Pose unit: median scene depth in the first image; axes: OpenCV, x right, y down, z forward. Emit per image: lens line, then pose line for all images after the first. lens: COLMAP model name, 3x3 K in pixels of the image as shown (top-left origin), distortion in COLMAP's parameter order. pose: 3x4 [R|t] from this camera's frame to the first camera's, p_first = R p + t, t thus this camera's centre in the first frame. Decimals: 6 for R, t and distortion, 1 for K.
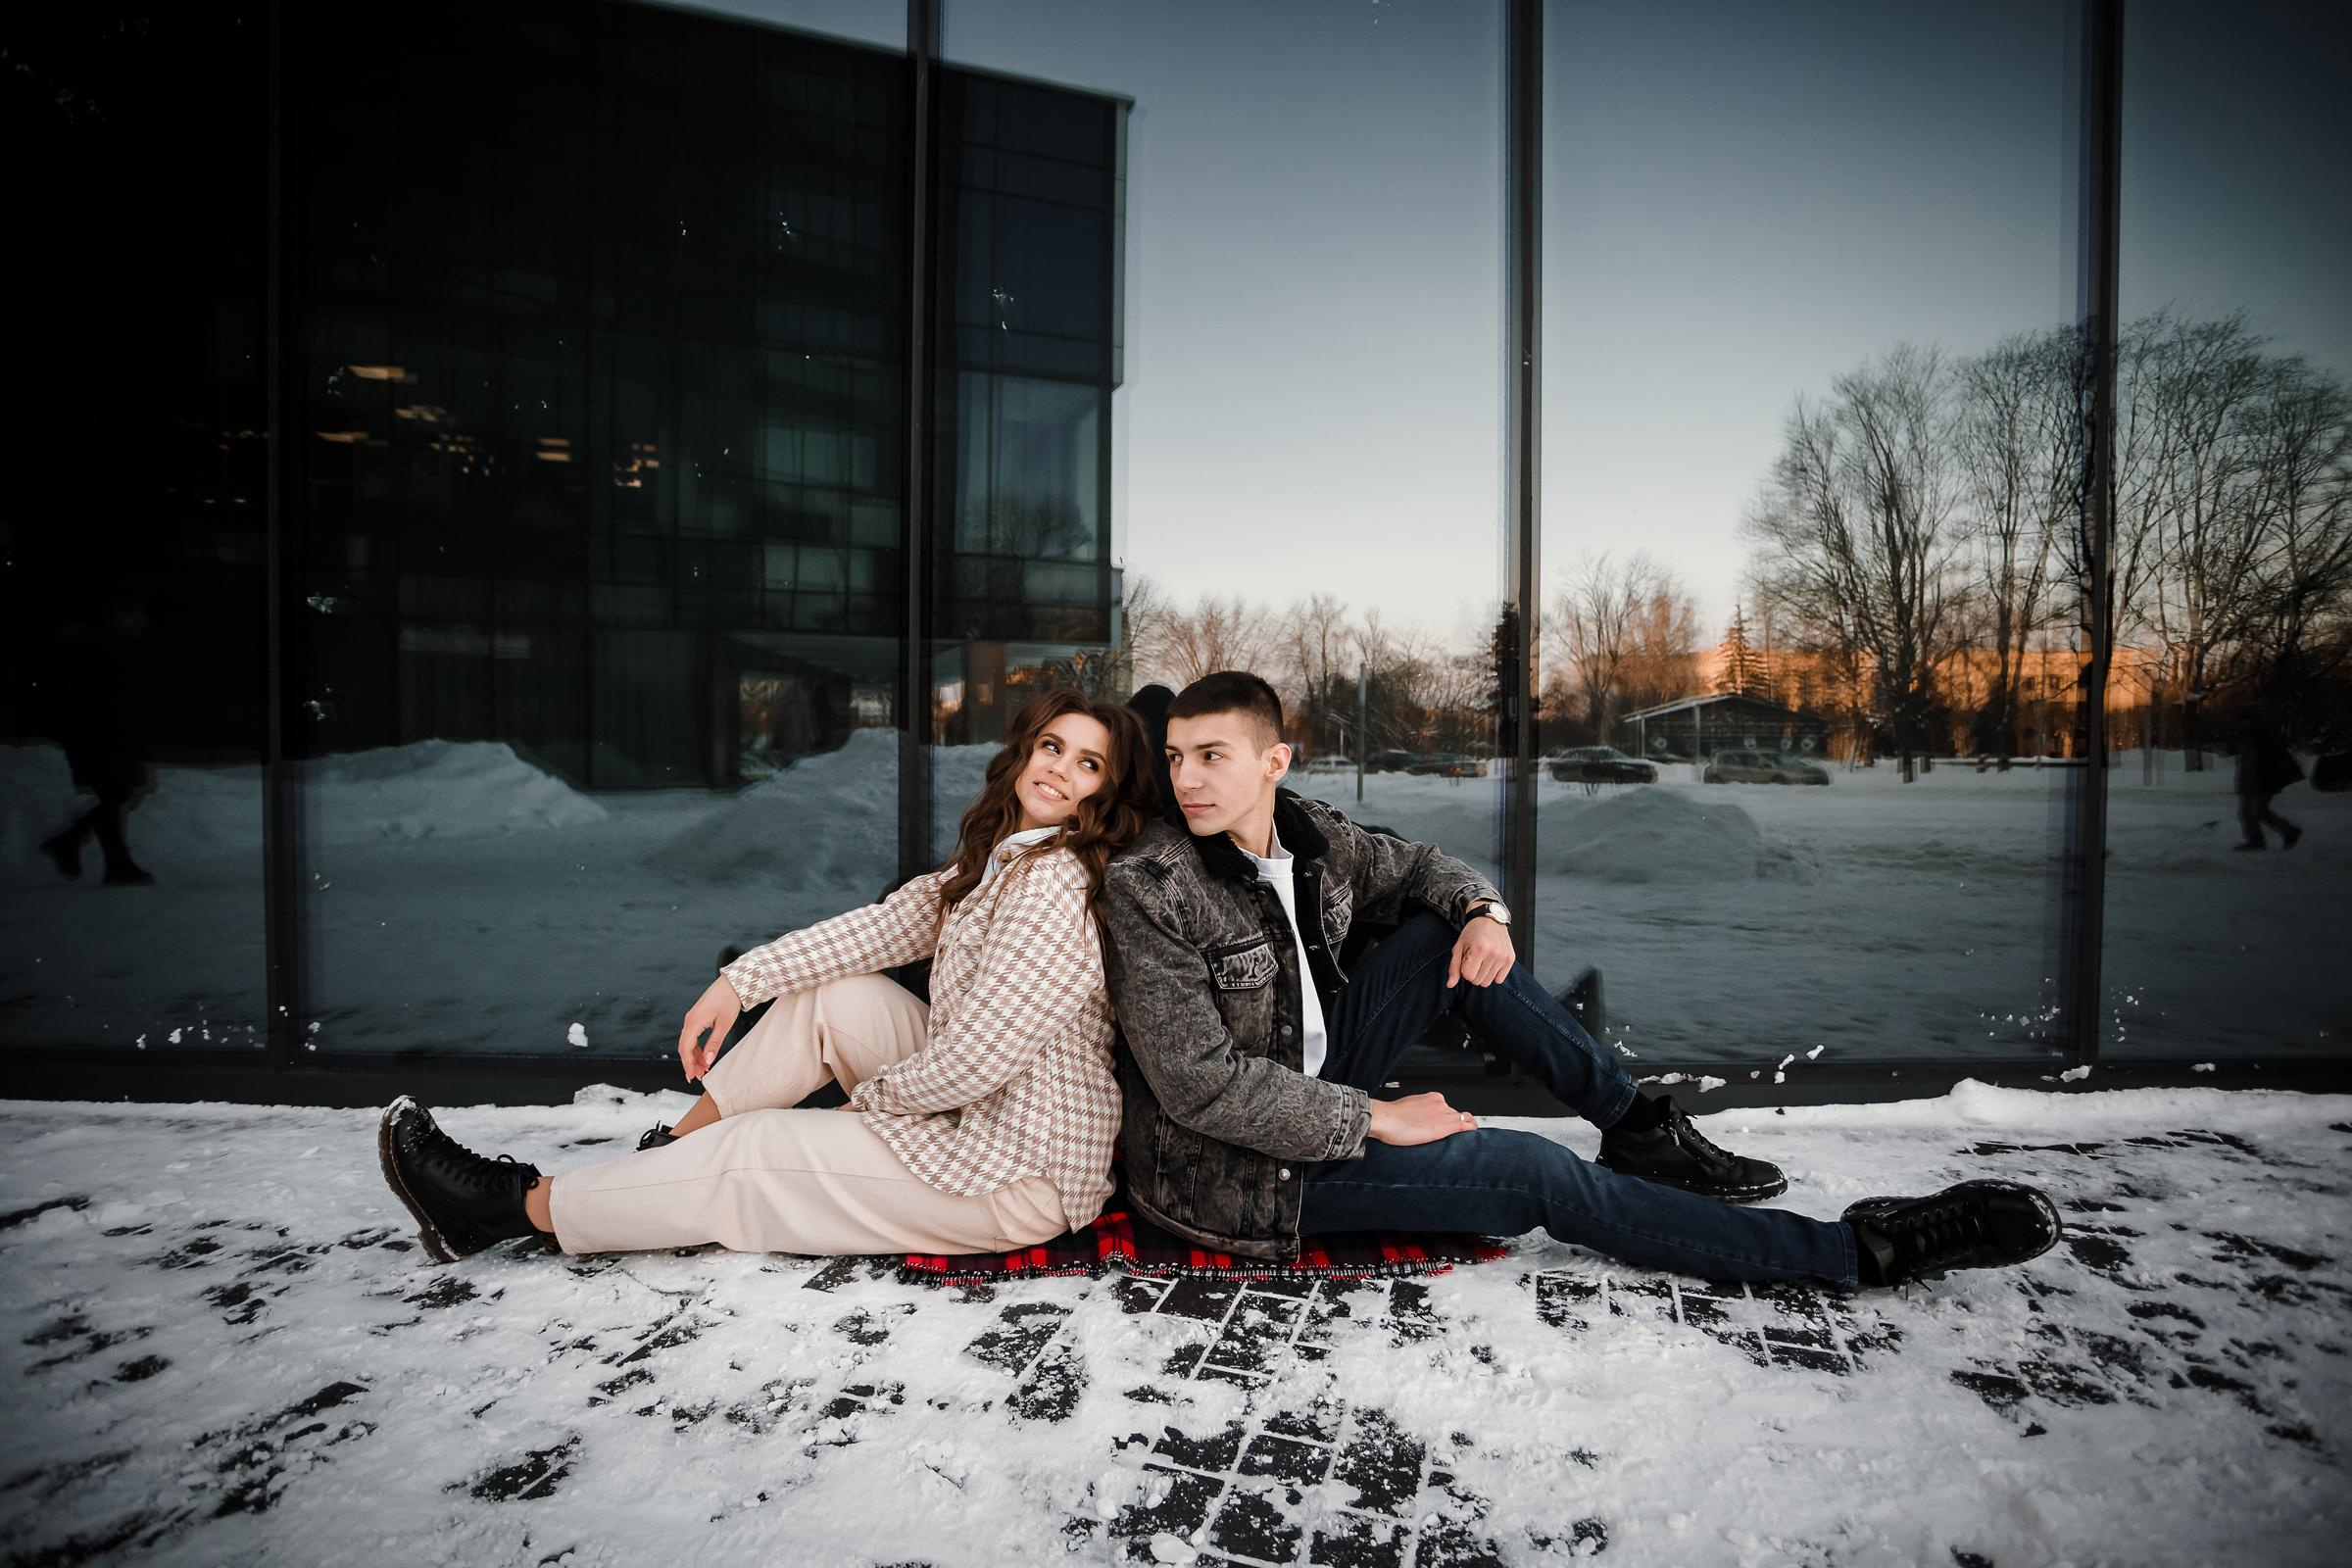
lens RADIAL K [[1127.3, 0, 1194.0], [0, 1127.3, 792.1], [0, 0, 1]] dist [-0.044874, 0.013371]
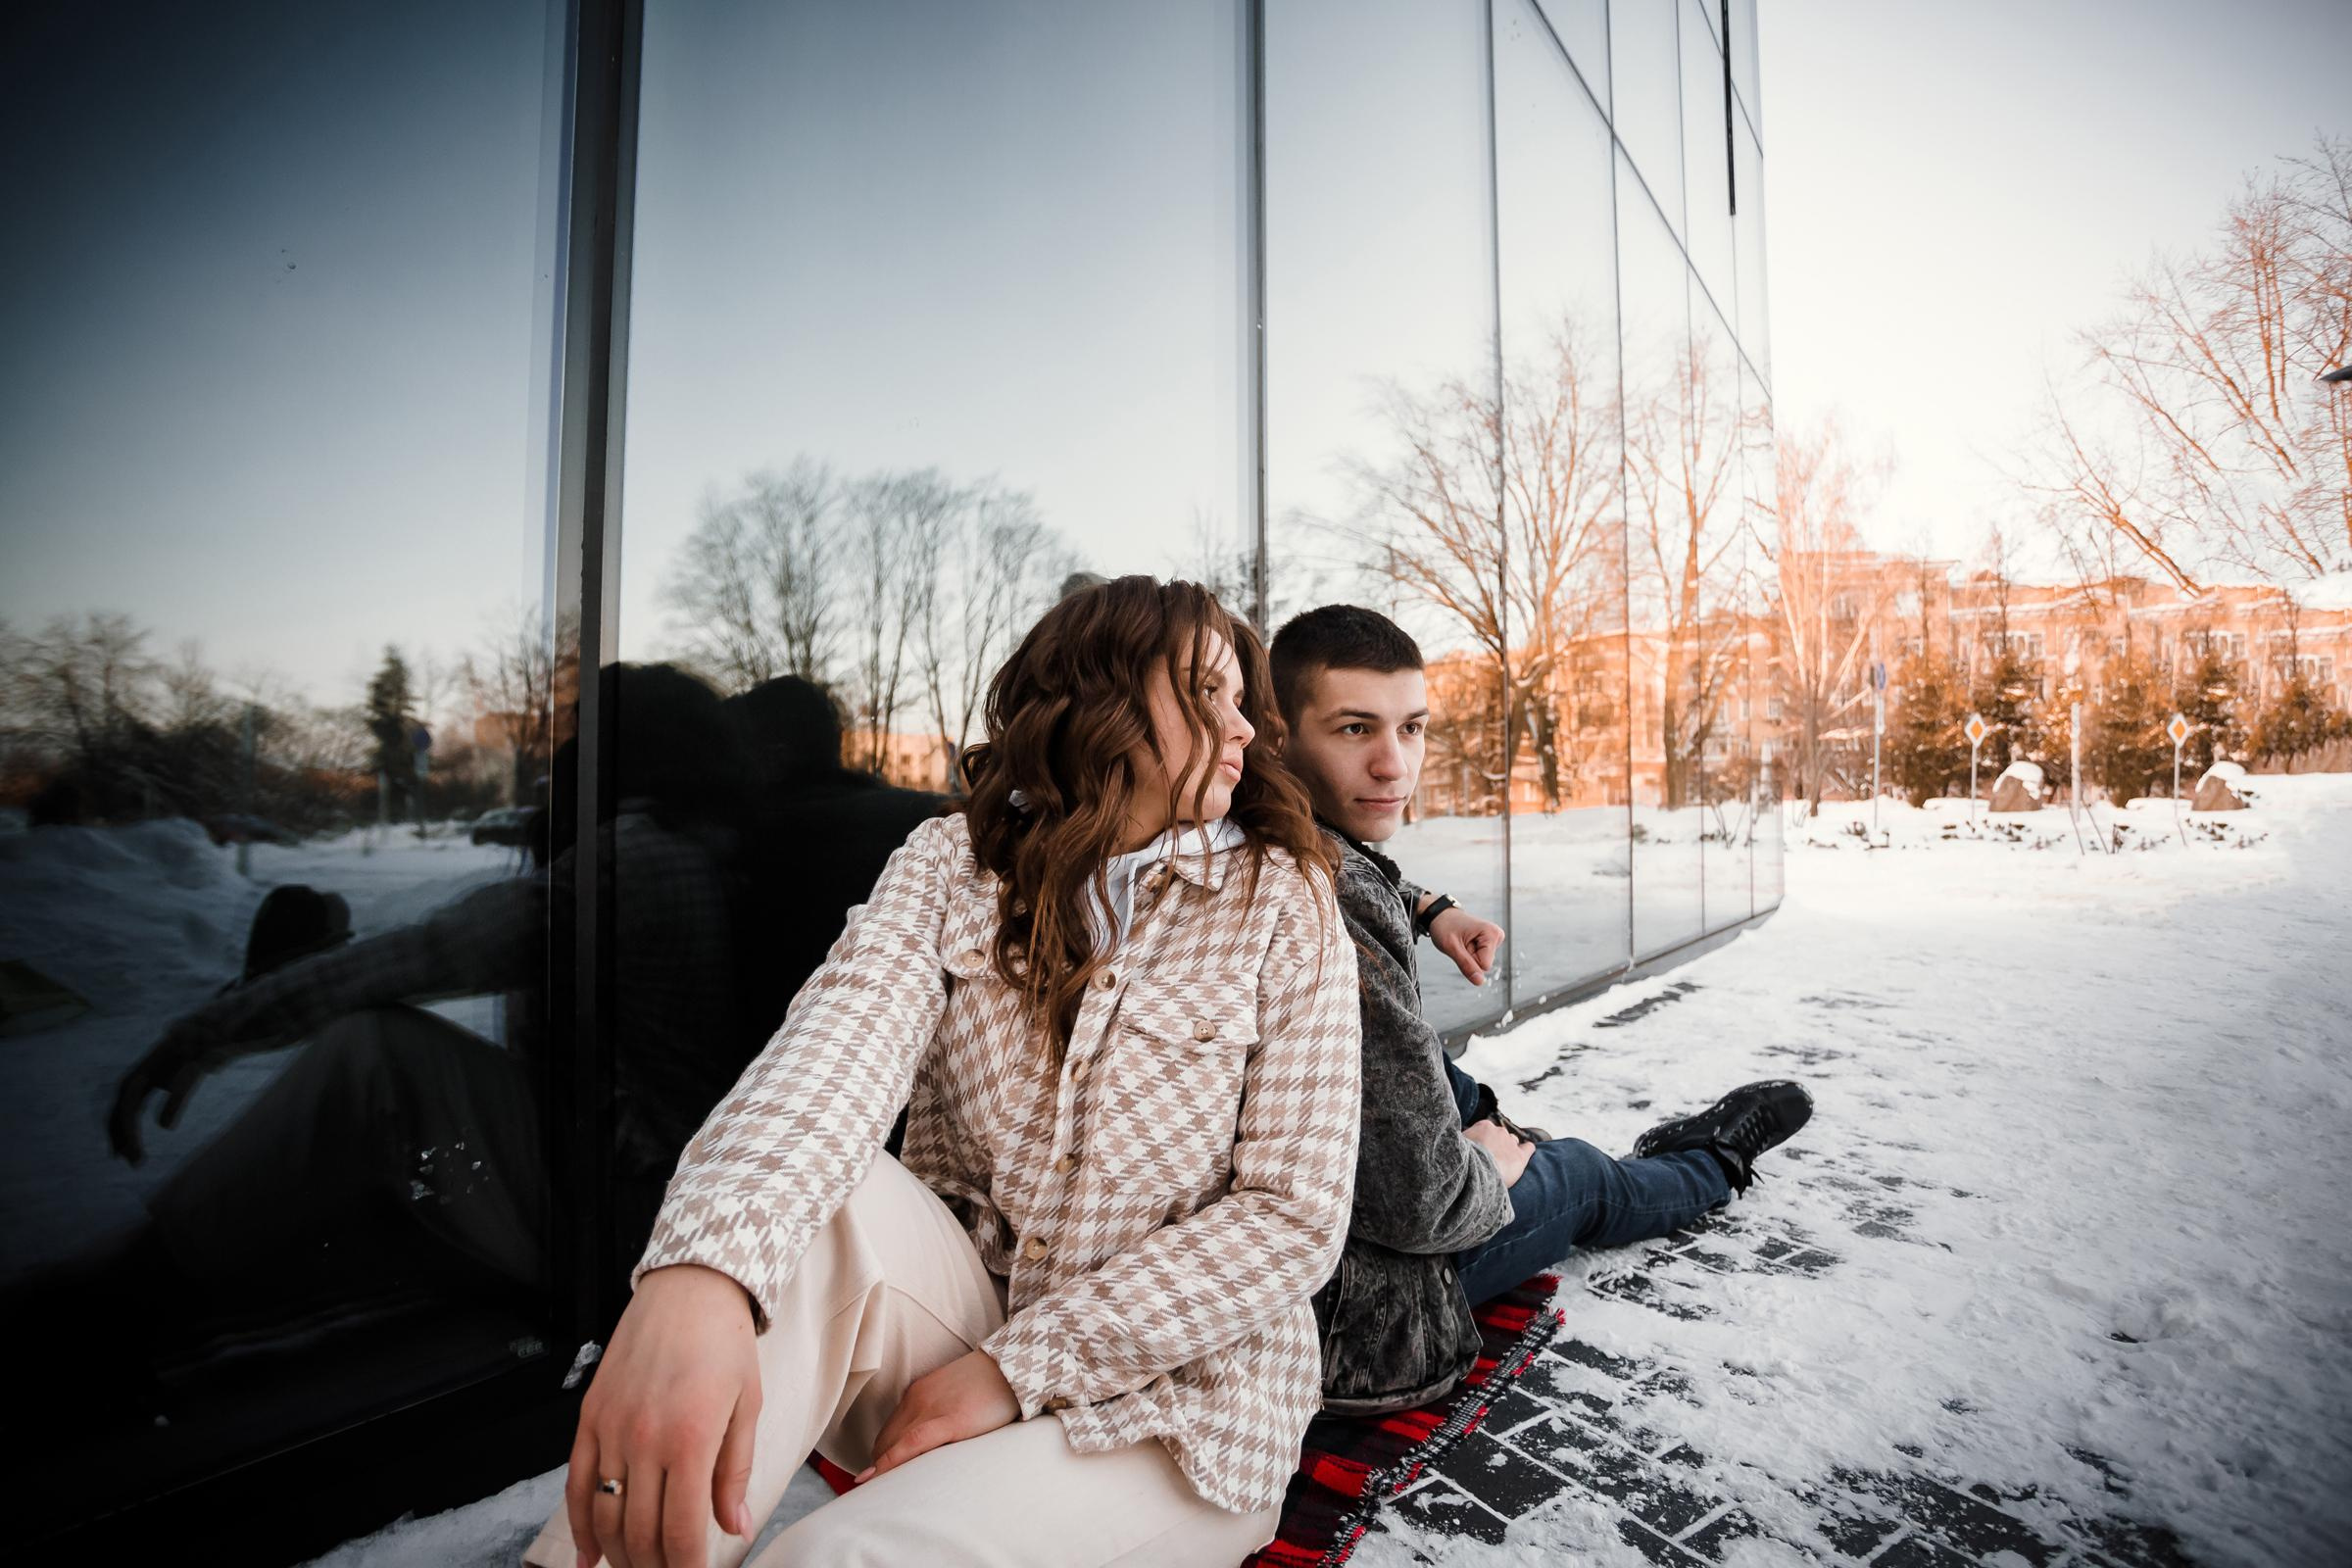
lens RADIAL K [[1127.3, 0, 1169.5], [0, 1127.3, 774.0], [0, 0, 1]] dist [-0.044874, 0.013371]
pose [[0.627058, 0.013621, 0.778854, -0.658288], [0.044689, 0.997571, -0.053426, 0.042334], [-0.777690, 0.068307, 0.624926, 0.683625]]
